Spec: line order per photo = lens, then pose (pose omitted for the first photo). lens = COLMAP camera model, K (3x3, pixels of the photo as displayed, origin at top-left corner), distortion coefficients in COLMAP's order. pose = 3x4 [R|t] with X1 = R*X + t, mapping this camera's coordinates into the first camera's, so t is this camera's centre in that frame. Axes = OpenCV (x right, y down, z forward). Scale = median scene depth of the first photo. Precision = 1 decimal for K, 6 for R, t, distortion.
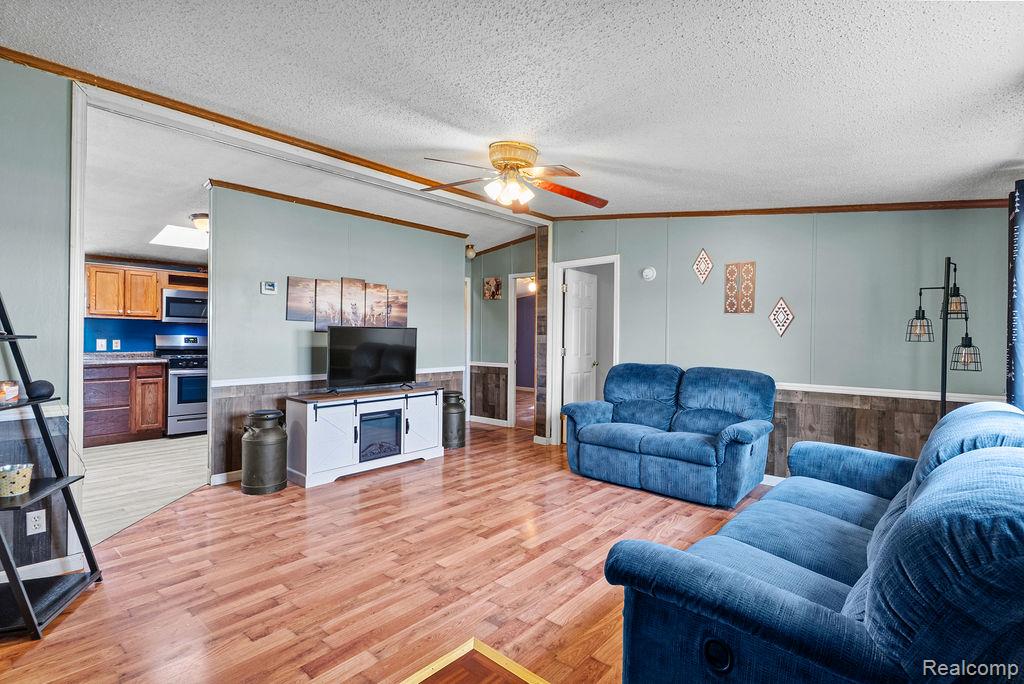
lens RADIAL K [[490.3, 0, 511.6], [0, 490.3, 338.6], [0, 0, 1]] dist [-0.000790, -0.000887]
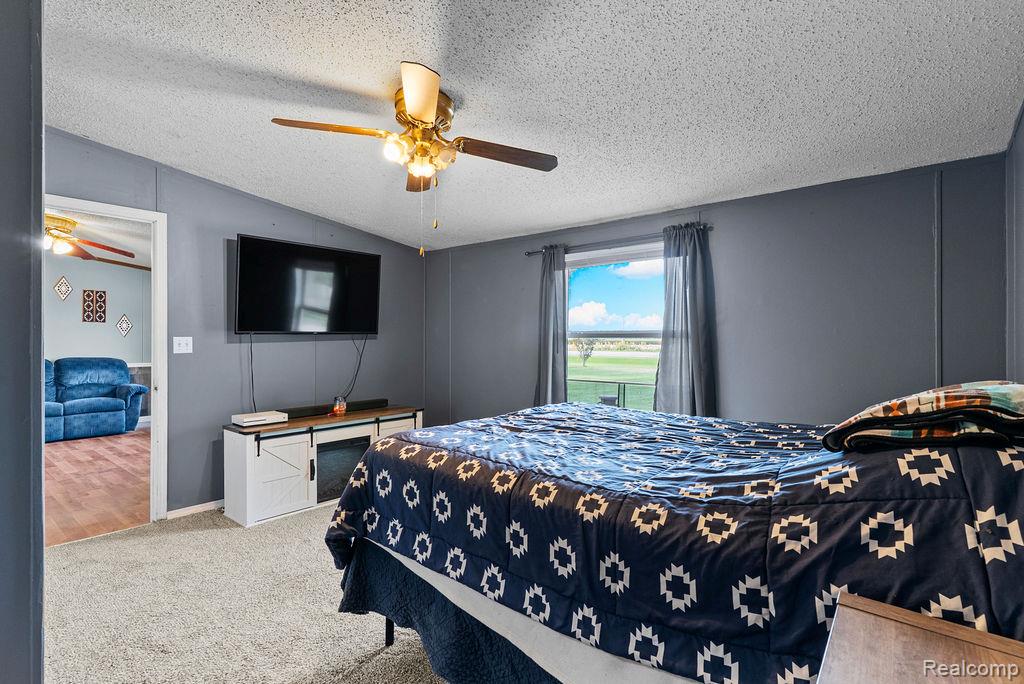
lens RADIAL K [[490.3, 0, 508.0], [0, 490.3, 340.4], [0, 0, 1]] dist [-0.000790, -0.000887]
pose [[-0.029267, -0.012105, 0.999498, -1.417384], [0.004724, 0.999914, 0.012248, -0.007564], [-0.999560, 0.005080, -0.029207, -0.349511]]
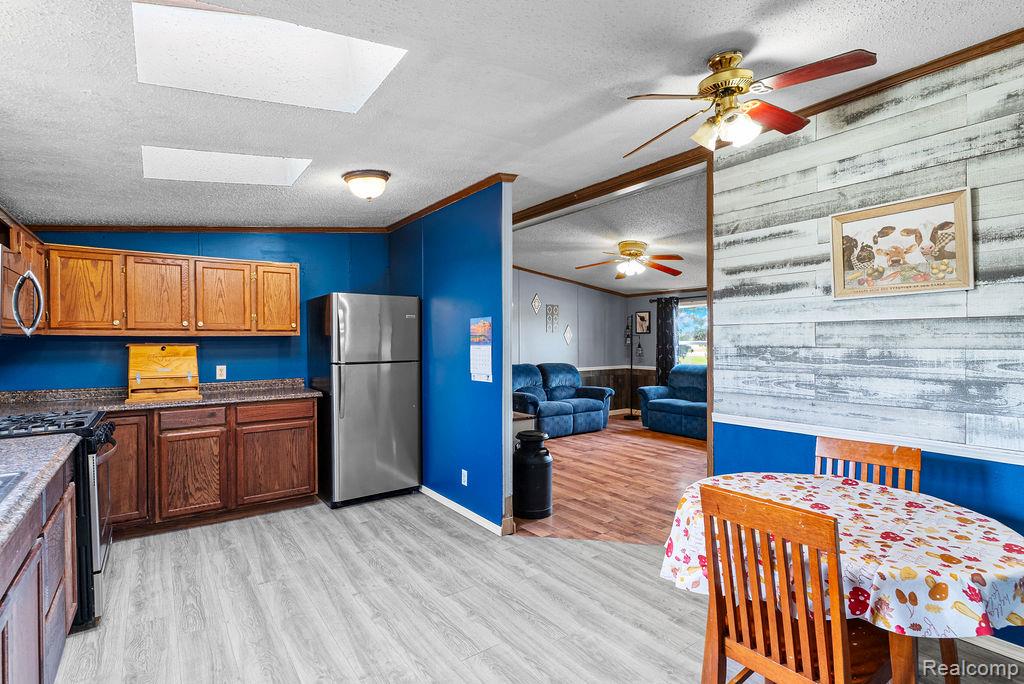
lens RADIAL K [[490.3, 0, 512.3], [0, 490.3, 342.8], [0, 0, 1]] dist [-0.000790, -0.000887]
pose [[0.205062, -0.015504, 0.978626, -1.656686], [0.012639, 0.999833, 0.013191, -0.047997], [-0.978667, 0.009664, 0.205224, 0.951972]]
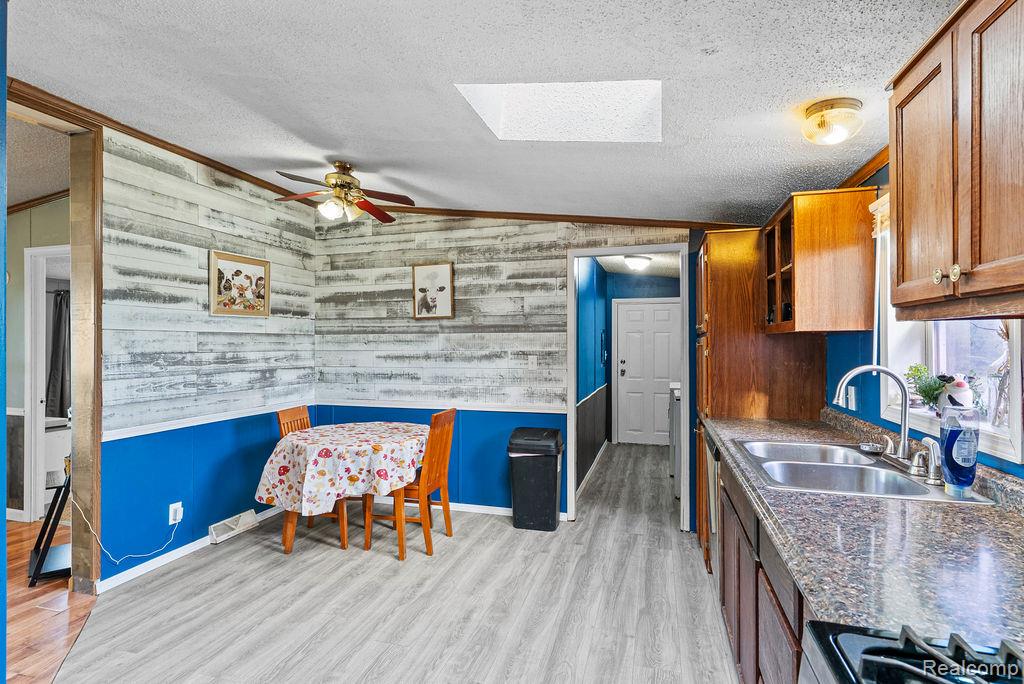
lens RADIAL K [[501.6, 0, 508.8], [0, 501.6, 341.2], [0, 0, 1]] dist [0.001645, 0.000746]
pose [[-0.902043, -0.011723, -0.431487, -0.933186], [-0.010619, 0.999931, -0.004967, -0.047779], [0.431515, 0.000102, -0.902106, 1.762523]]
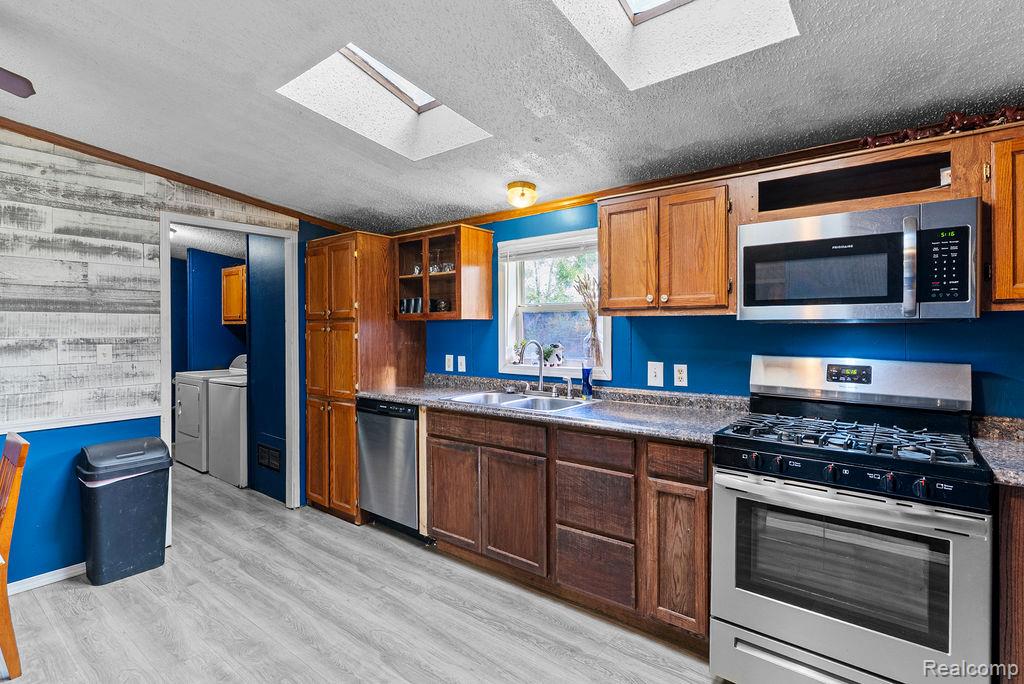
lens RADIAL K [[490.3, 0, 507.0], [0, 490.3, 328.0], [0, 0, 1]] dist [-0.000790, -0.000887]
pose [[0.048598, -0.012997, -0.998734, -0.623225], [-0.003102, 0.999909, -0.013163, -0.039917], [0.998814, 0.003738, 0.048553, 1.378164]]
